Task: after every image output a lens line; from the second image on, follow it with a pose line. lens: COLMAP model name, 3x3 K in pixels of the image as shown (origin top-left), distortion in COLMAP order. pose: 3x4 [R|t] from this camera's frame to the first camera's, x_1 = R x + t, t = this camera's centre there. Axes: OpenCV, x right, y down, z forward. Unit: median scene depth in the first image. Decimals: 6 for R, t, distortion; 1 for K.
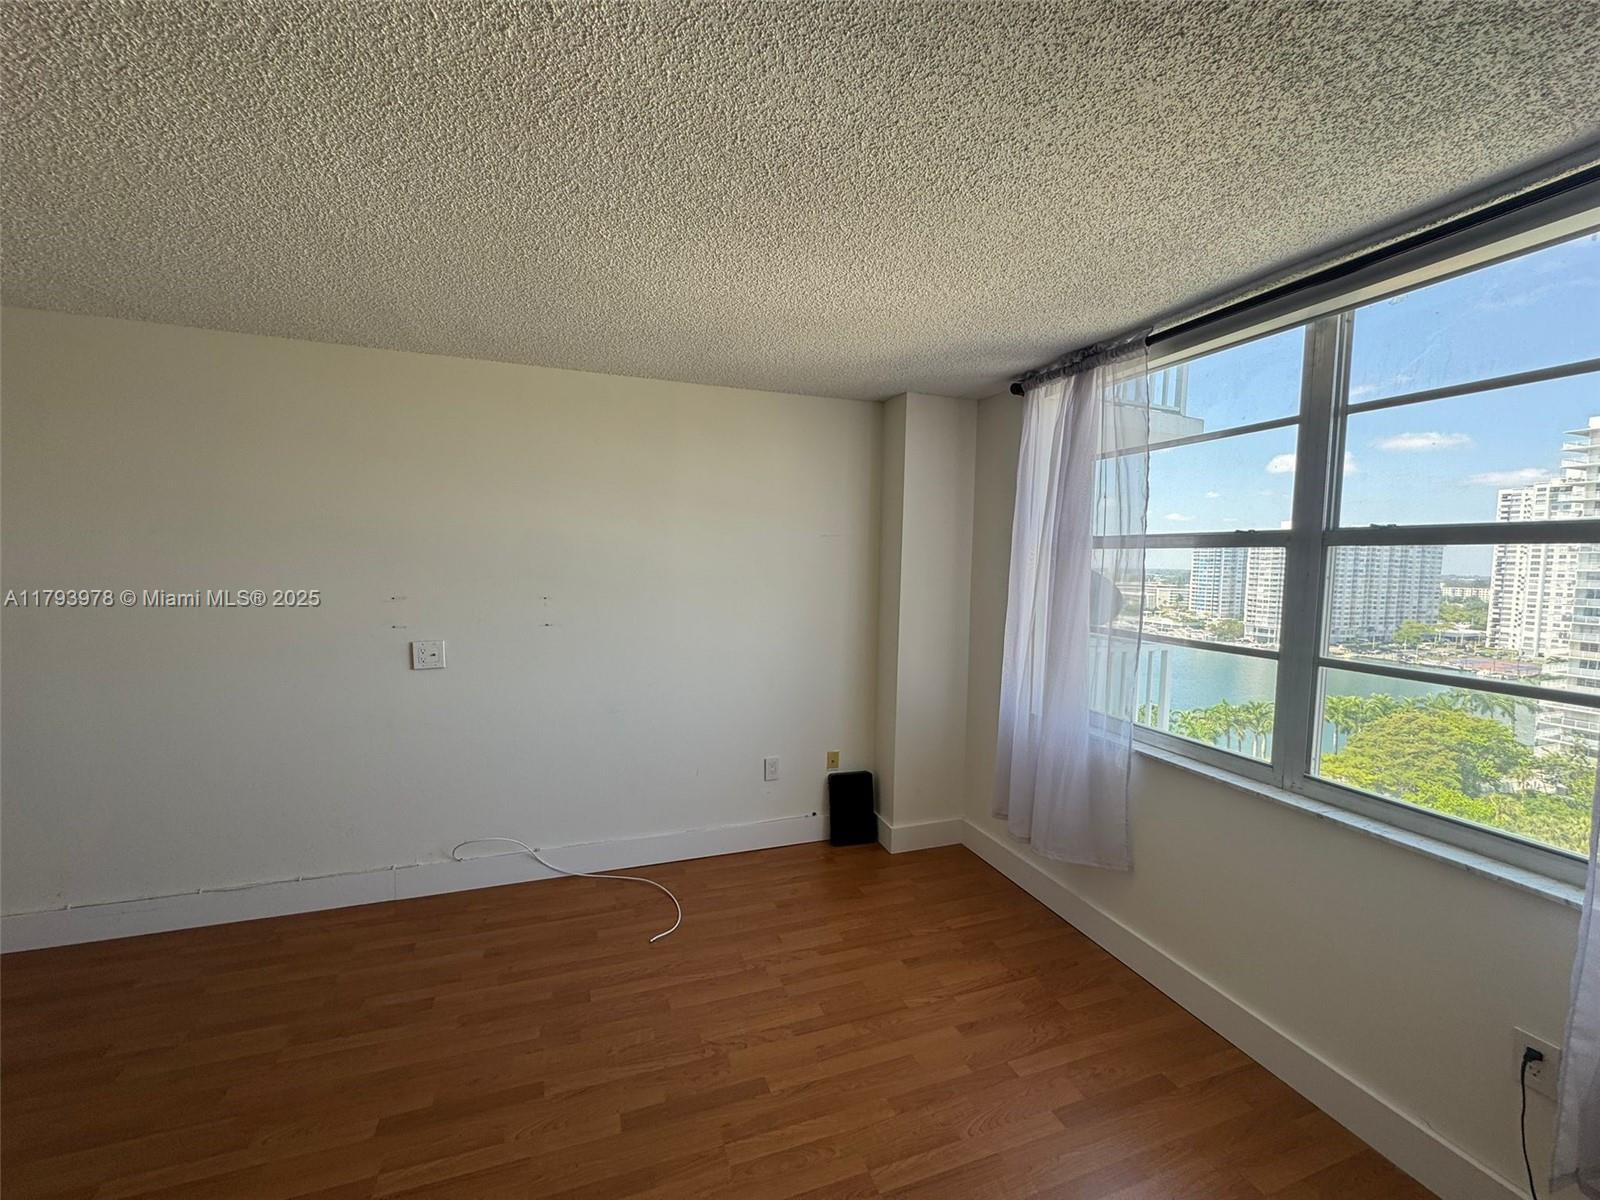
lens RADIAL K [[636.8, 0, 801.8], [0, 636.8, 601.8], [0, 0, 1]] dist [-0.002622, 0.000053]
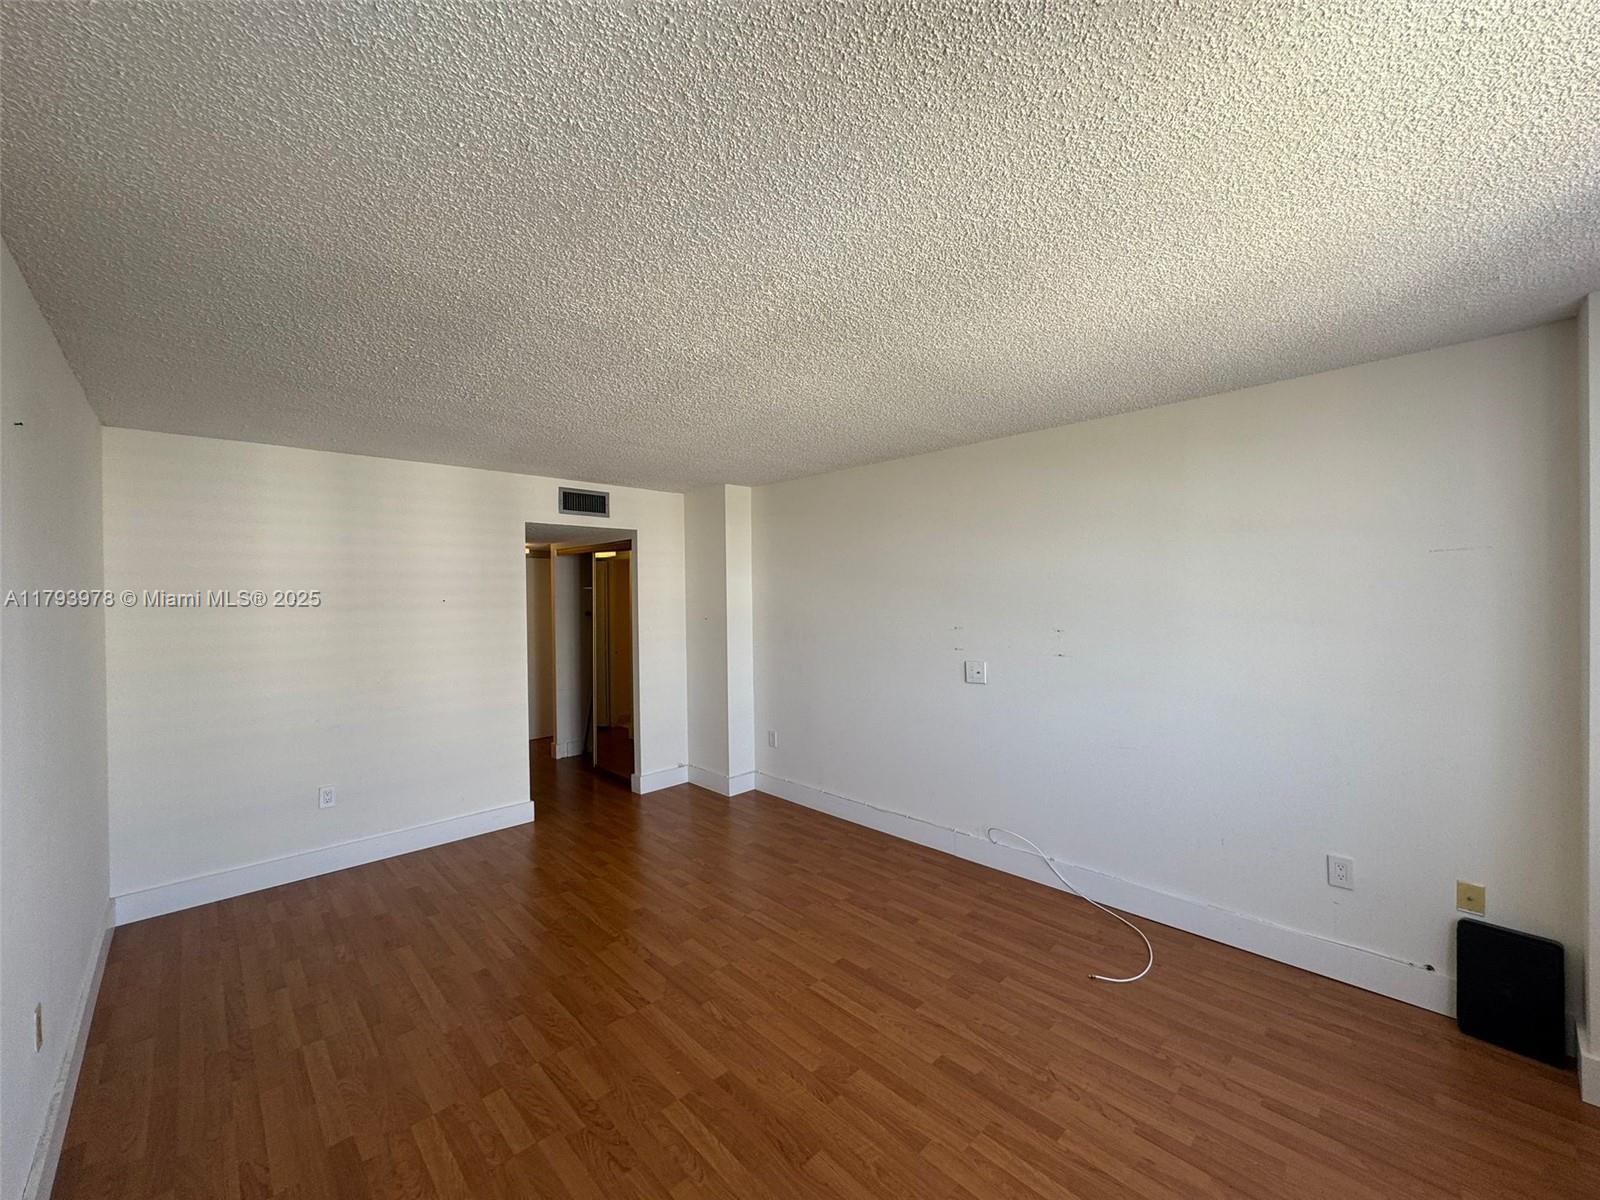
lens RADIAL K [[636.8, 0, 798.8], [0, 636.8, 596.6], [0, 0, 1]] dist [-0.002622, 0.000053]
pose [[0.408476, -0.024267, -0.912446, 0.530505], [-0.037305, 0.998367, -0.043253, -0.001669], [0.912006, 0.051706, 0.406904, 0.155356]]
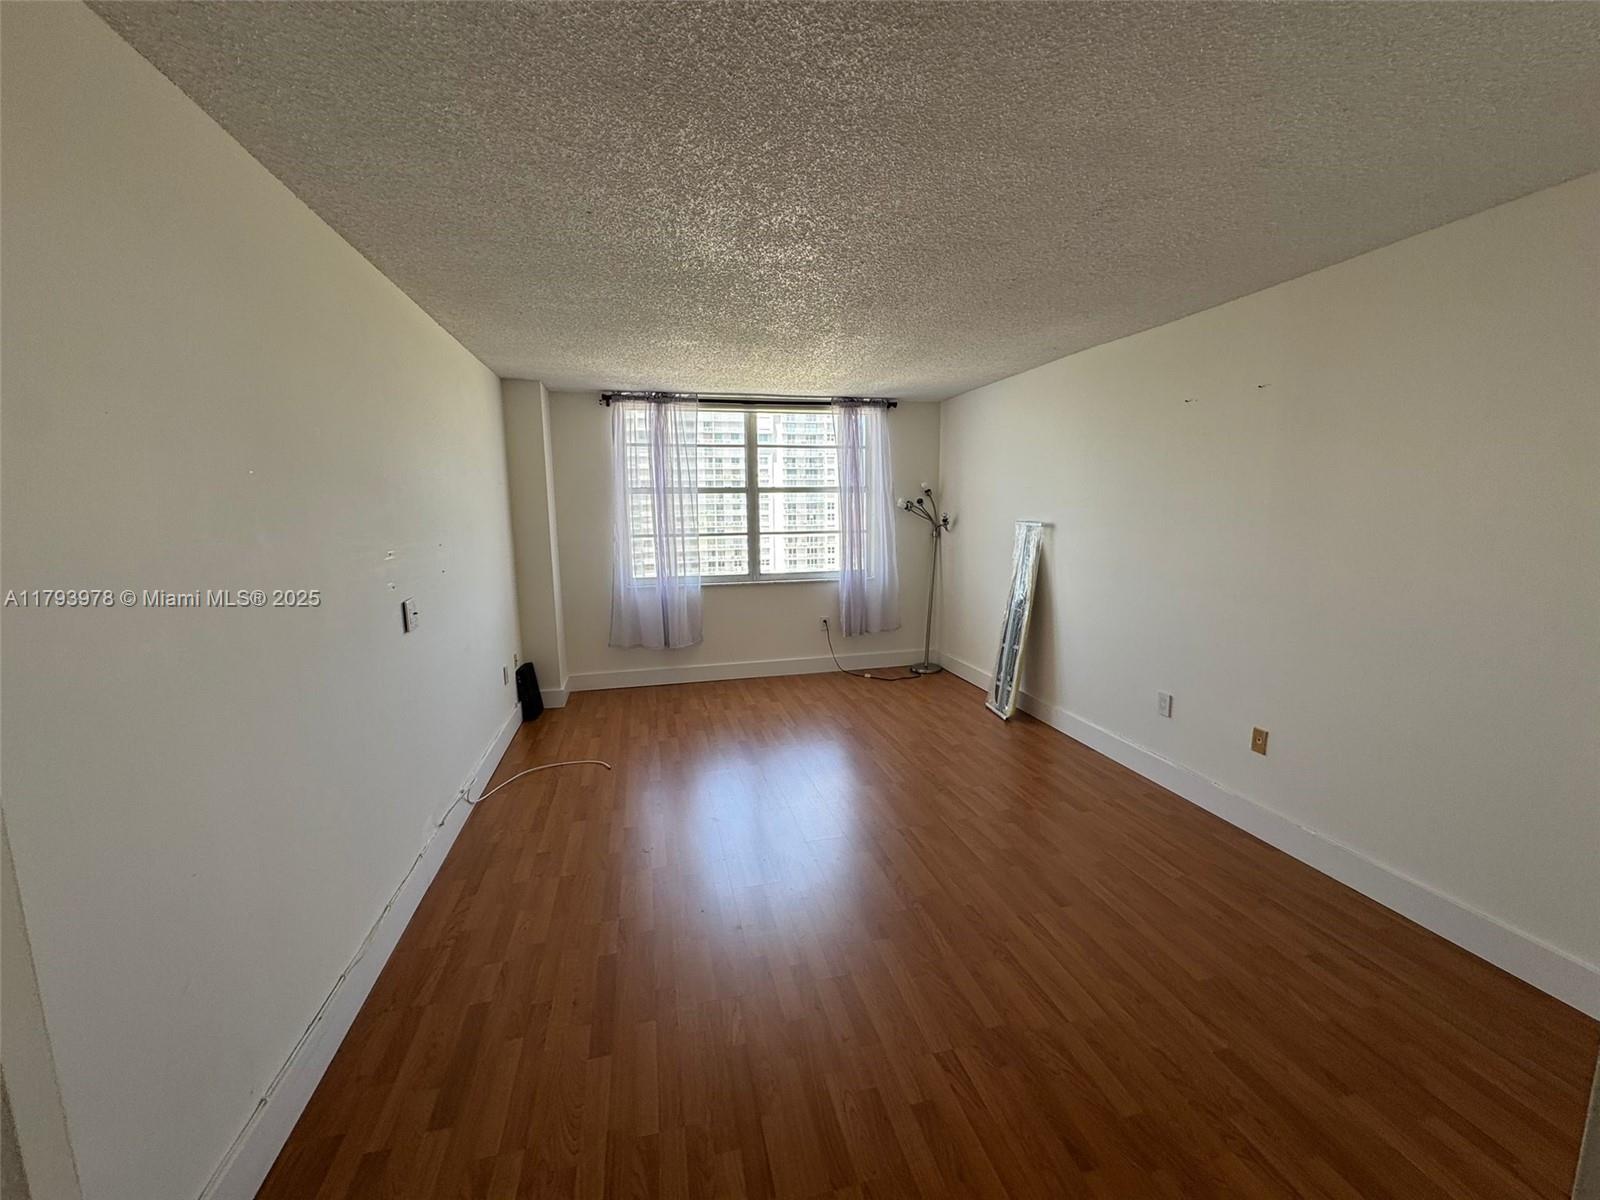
lens RADIAL K [[636.8, 0, 802.8], [0, 636.8, 600.8], [0, 0, 1]] dist [-0.002622, 0.000053]
pose [[0.097408, -0.168646, 0.980852, -1.648672], [0.077838, 0.983811, 0.161425, -0.045035], [-0.992196, 0.060623, 0.108958, 0.404617]]
